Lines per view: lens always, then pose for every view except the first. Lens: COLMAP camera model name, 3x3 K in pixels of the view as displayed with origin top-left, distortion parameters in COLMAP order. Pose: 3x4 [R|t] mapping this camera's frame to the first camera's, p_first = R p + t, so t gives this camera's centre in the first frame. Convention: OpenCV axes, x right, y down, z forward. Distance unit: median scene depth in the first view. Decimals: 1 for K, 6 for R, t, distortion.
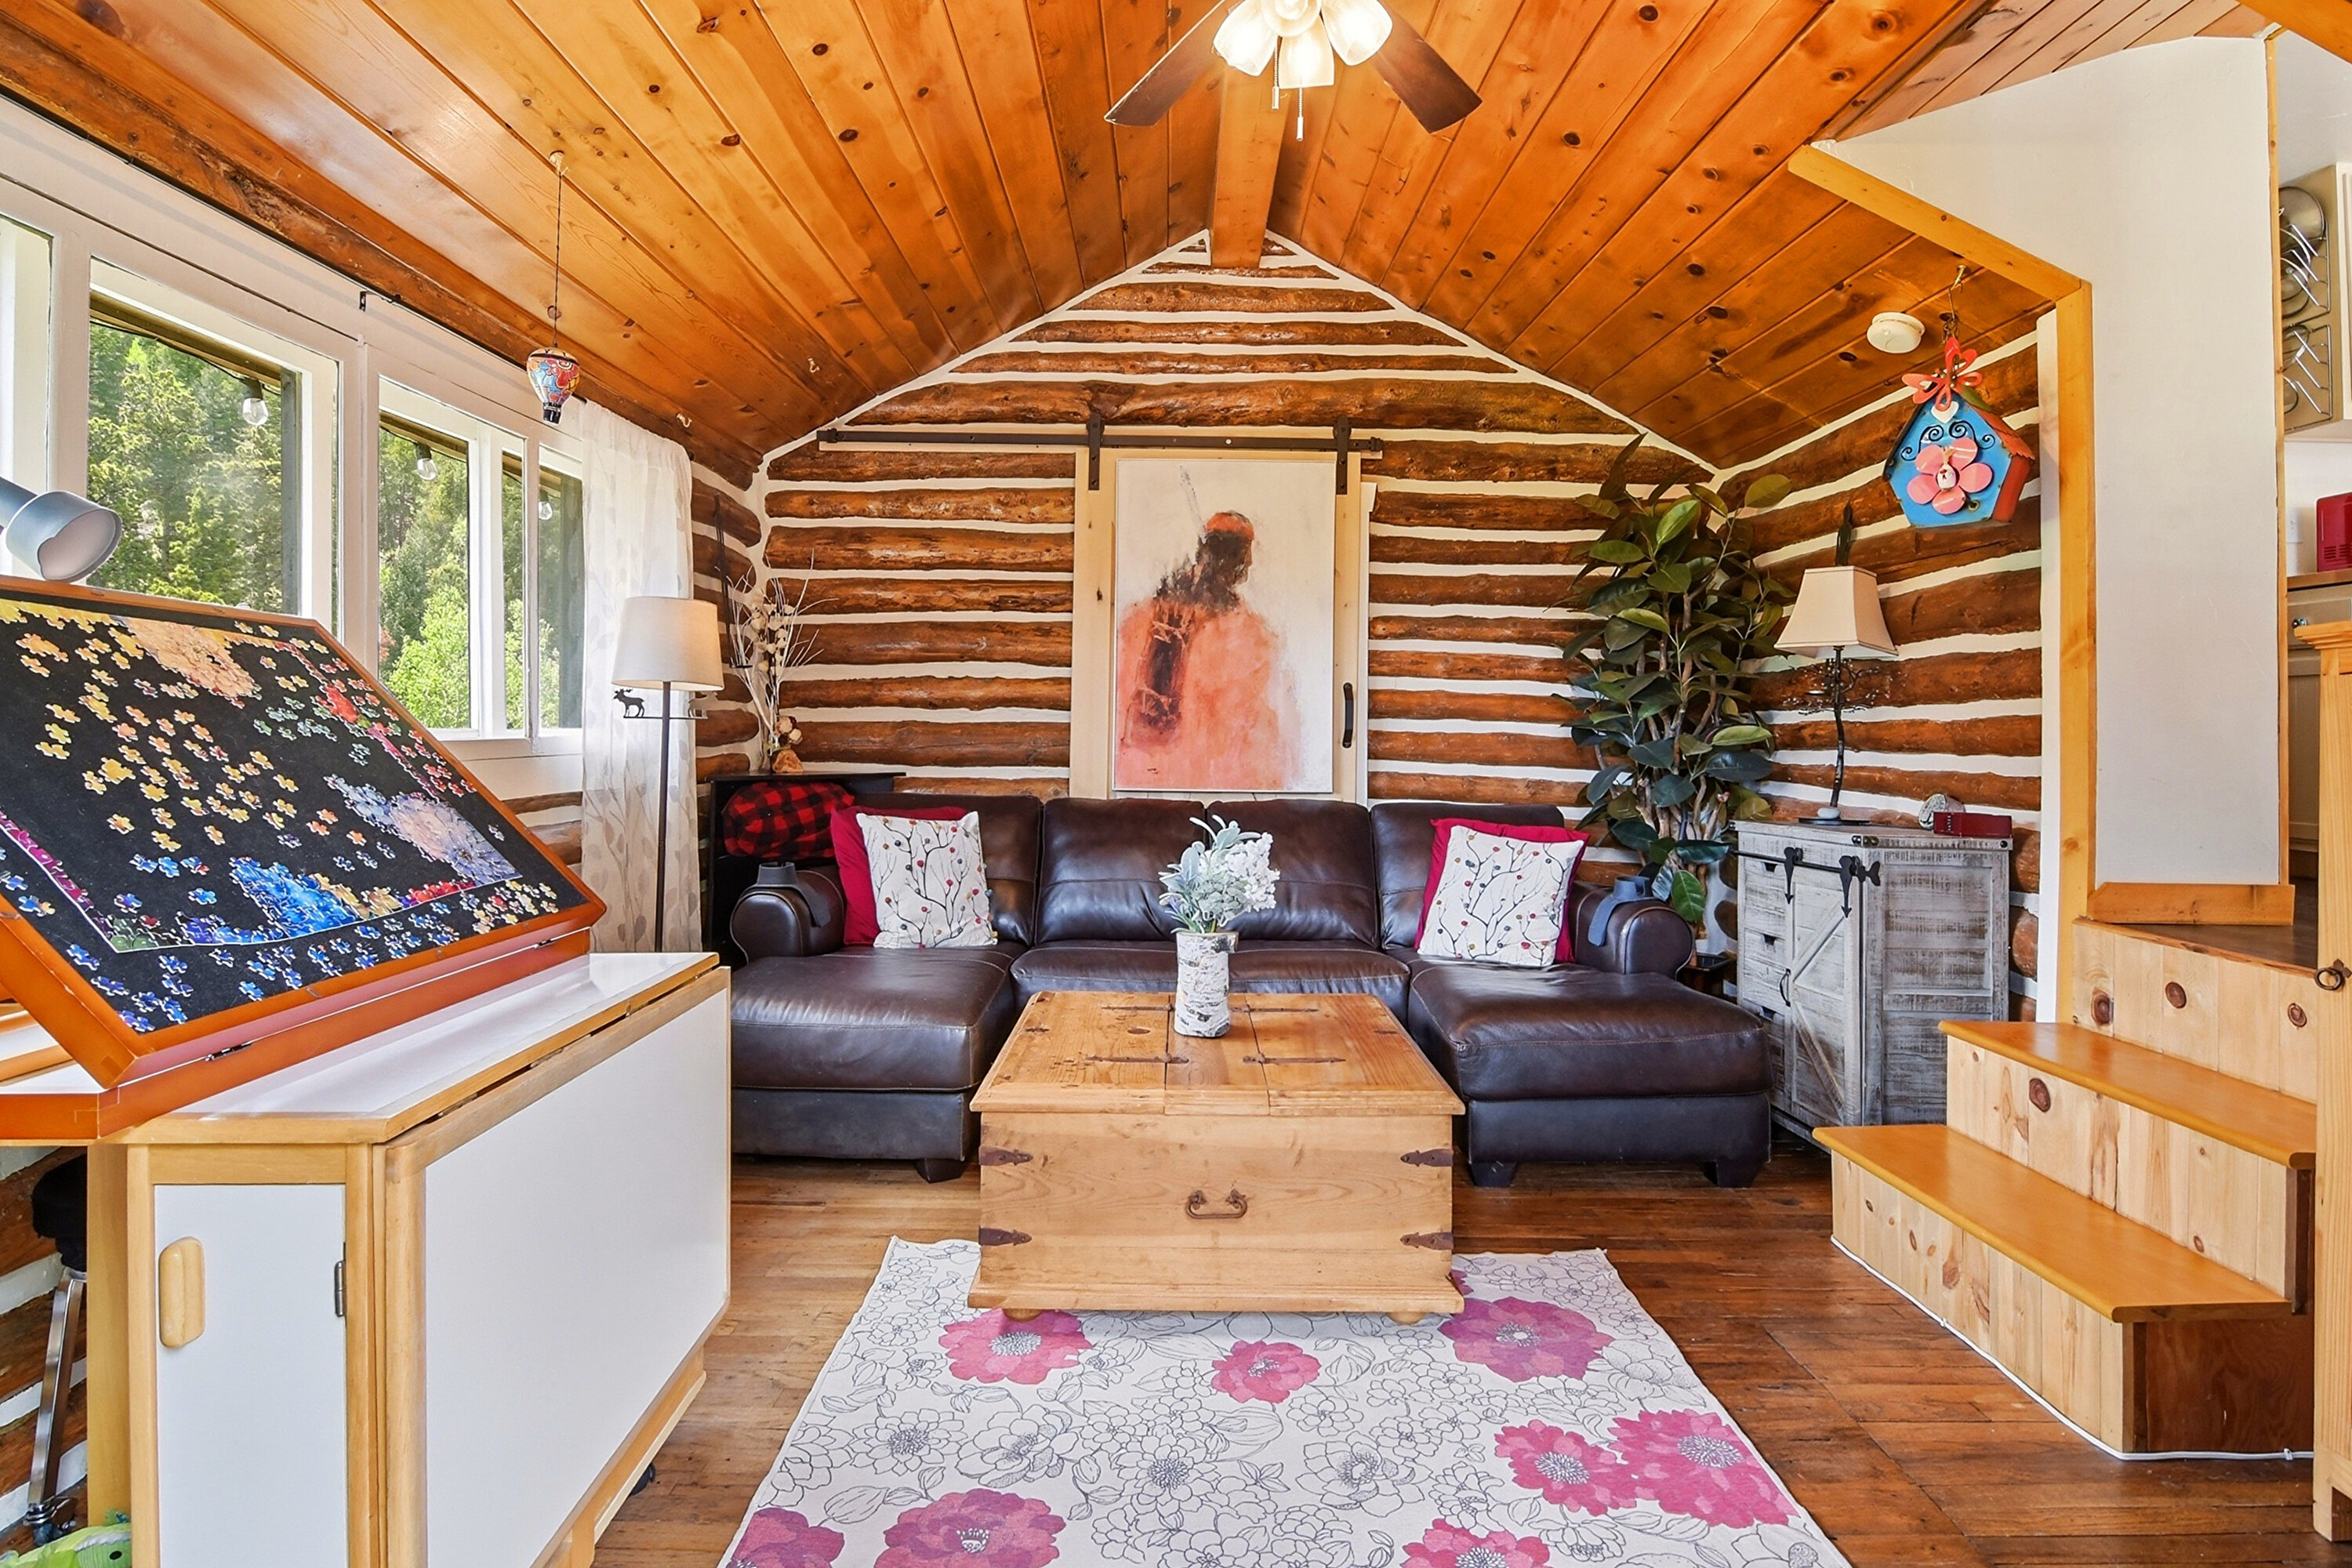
lens RADIAL K [[1217.7, 0, 1178.3], [0, 1217.7, 742.7], [0, 0, 1]] dist [0.053291, 0.000156]
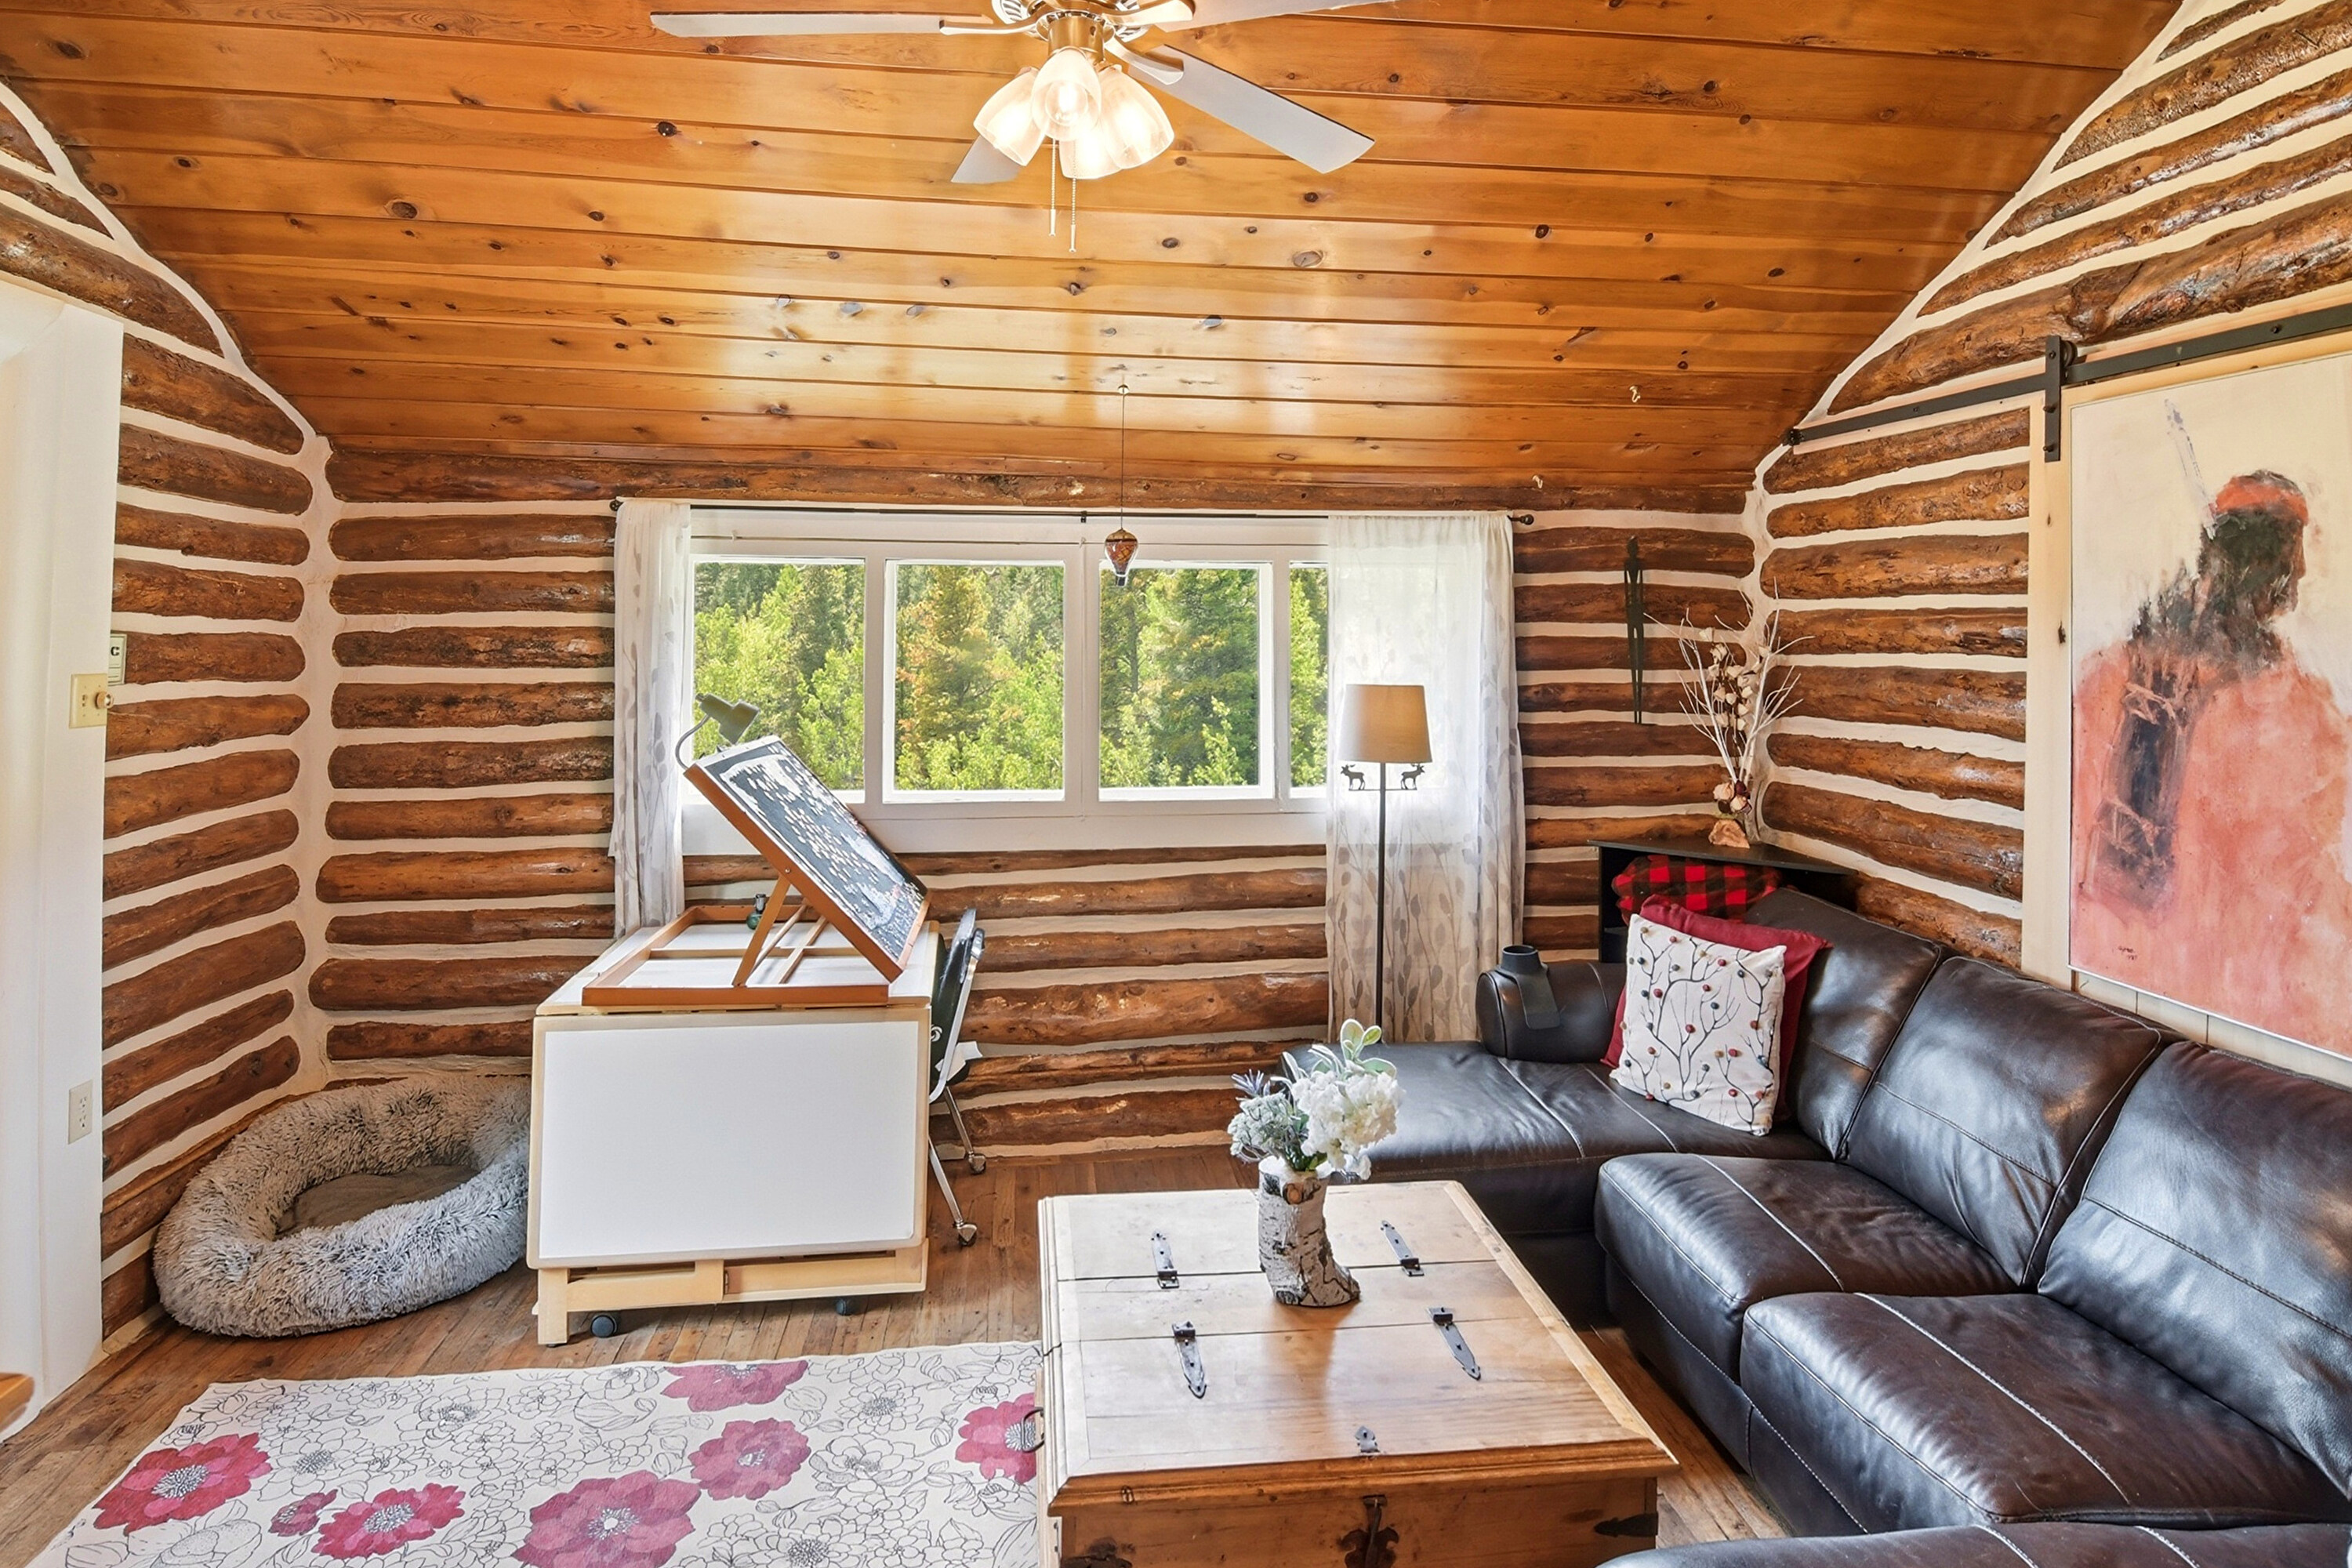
lens RADIAL K [[1301.1, 0, 1176.5], [0, 1301.1, 617.5], [0, 0, 1]] dist [-0.002839, -0.000217]
pose [[0.113572, -0.005222, -0.993516, 0.519111], [-0.019373, 0.999784, -0.007470, -0.116642], [0.993341, 0.020096, 0.113446, 0.498802]]
